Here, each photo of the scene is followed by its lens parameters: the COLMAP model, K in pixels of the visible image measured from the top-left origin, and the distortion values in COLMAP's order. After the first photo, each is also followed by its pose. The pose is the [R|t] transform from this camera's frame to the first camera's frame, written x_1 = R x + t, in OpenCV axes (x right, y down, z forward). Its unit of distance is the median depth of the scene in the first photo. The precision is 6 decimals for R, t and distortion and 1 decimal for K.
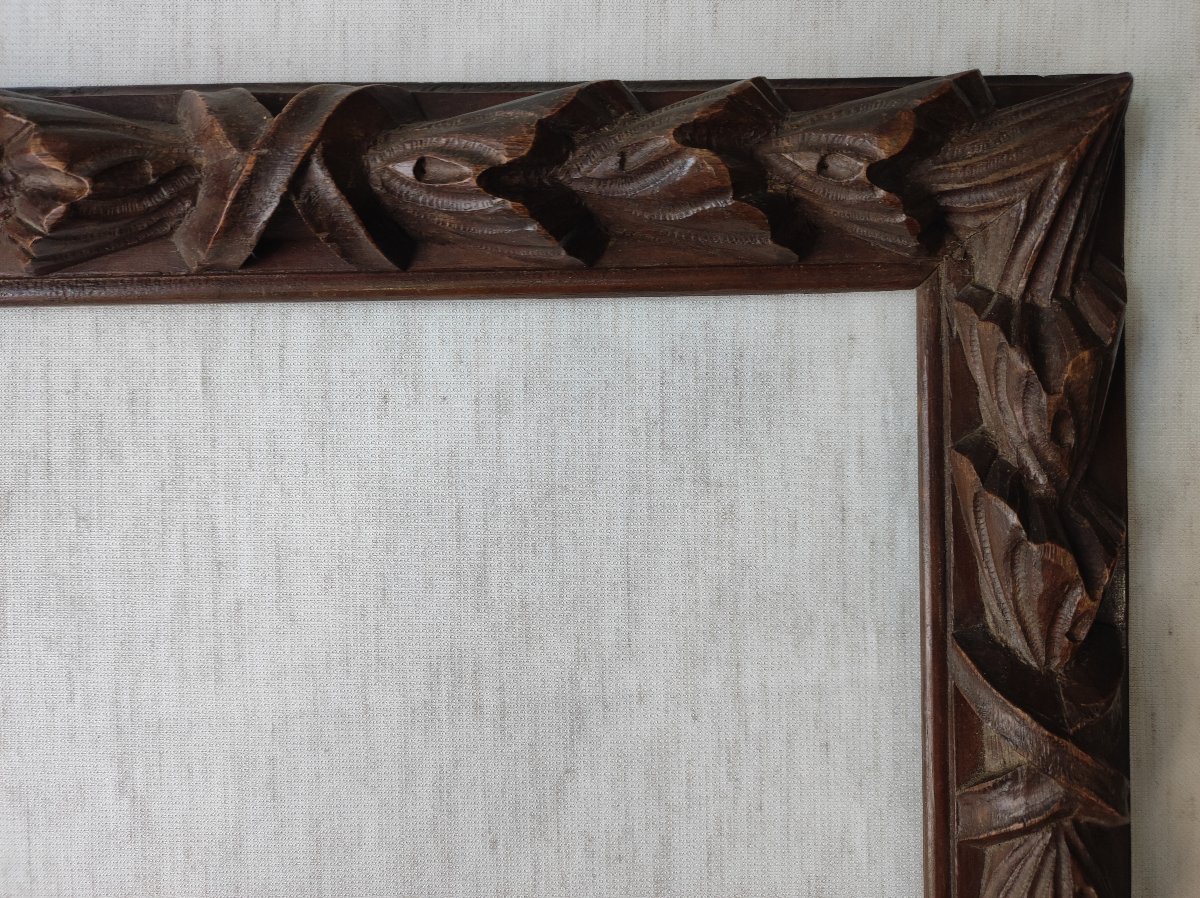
lens RADIAL K [[844.7, 0, 600.0], [0, 844.7, 449.0], [0, 0, 1]] dist [-0.028014, -0.000090]
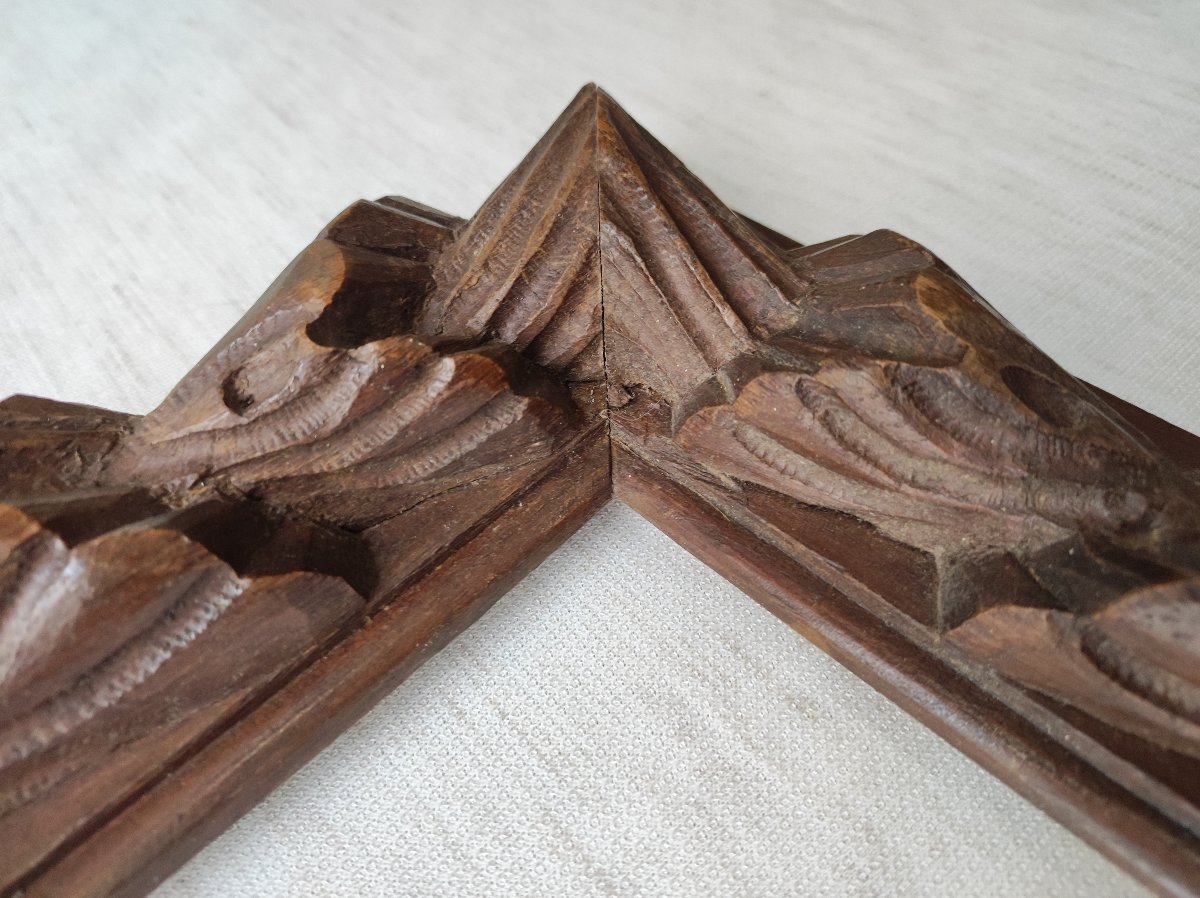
lens RADIAL K [[949.3, 0, 595.9], [0, 949.3, 467.8], [0, 0, 1]] dist [0.004407, 0.002336]
pose [[0.711121, -0.564292, 0.419381, 0.164734], [0.699779, 0.510440, -0.499761, 0.076493], [0.067943, 0.648865, 0.757864, 0.641687]]
